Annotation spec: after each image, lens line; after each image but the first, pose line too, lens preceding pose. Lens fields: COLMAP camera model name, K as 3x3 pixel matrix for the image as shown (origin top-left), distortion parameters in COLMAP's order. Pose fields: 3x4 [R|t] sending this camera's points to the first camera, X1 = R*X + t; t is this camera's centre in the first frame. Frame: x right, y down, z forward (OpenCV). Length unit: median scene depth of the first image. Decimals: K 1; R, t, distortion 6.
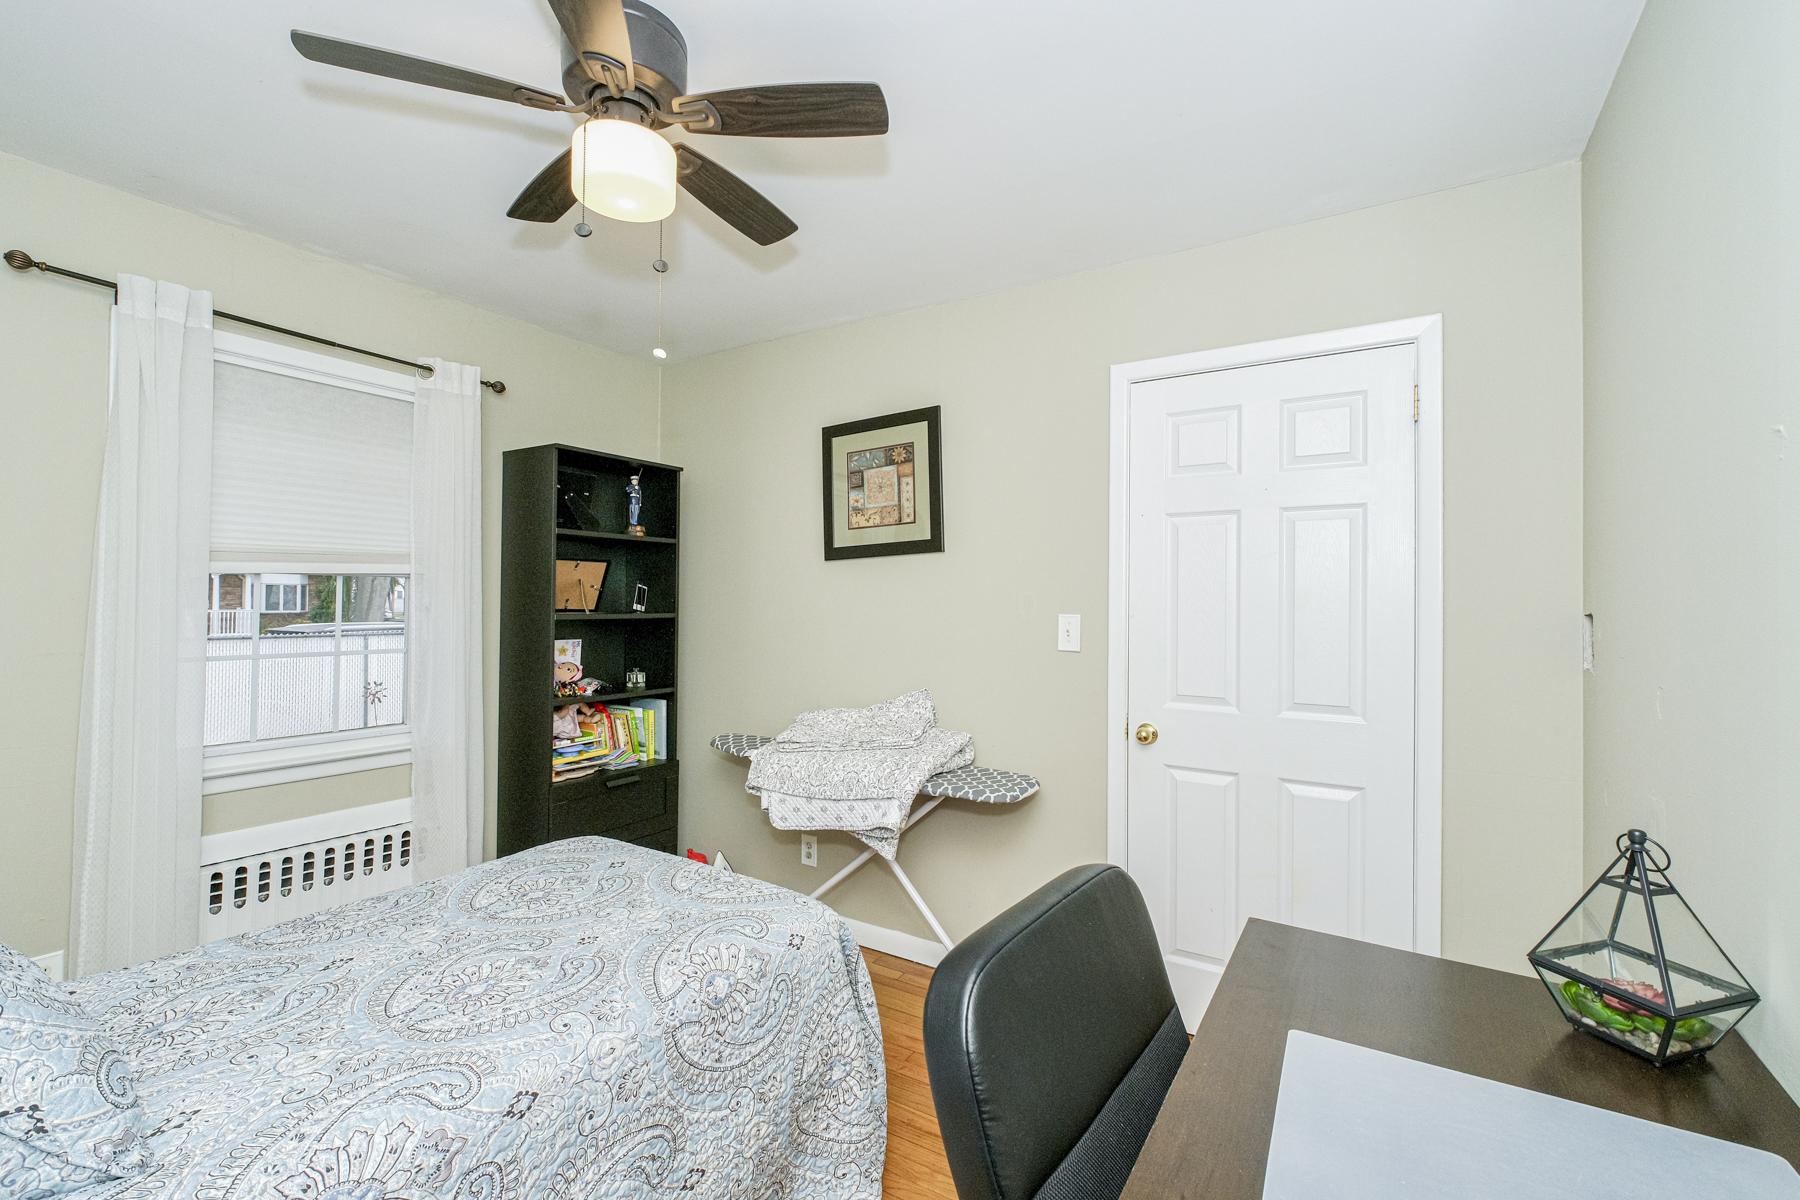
lens RADIAL K [[776.1, 0, 898.2], [0, 776.1, 594.4], [0, 0, 1]] dist [-0.000456, -0.000038]
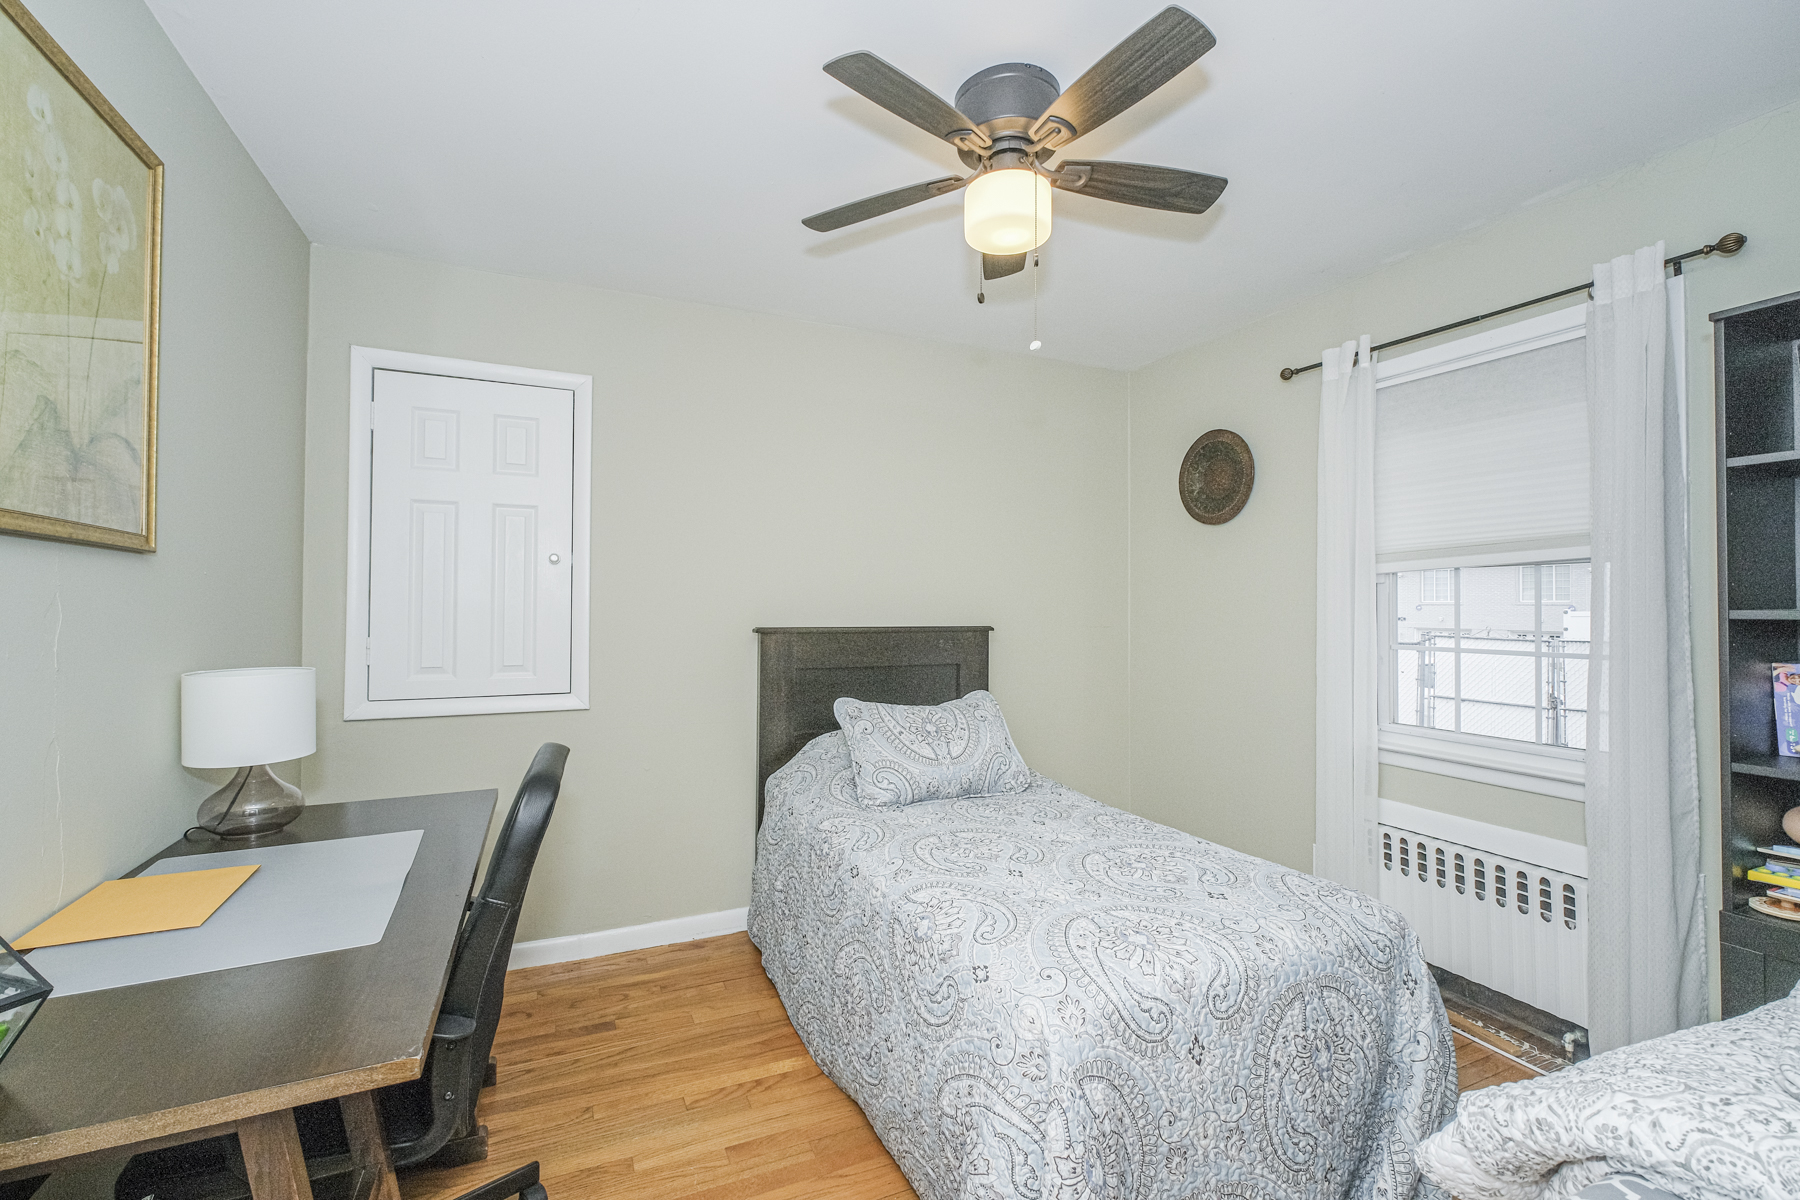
lens RADIAL K [[776.1, 0, 898.2], [0, 776.1, 594.4], [0, 0, 1]] dist [-0.000456, -0.000038]
pose [[-0.549275, -0.020383, -0.835393, 0.462463], [0.003323, 0.999641, -0.026575, 0.034019], [0.835635, -0.017373, -0.549010, 1.000742]]
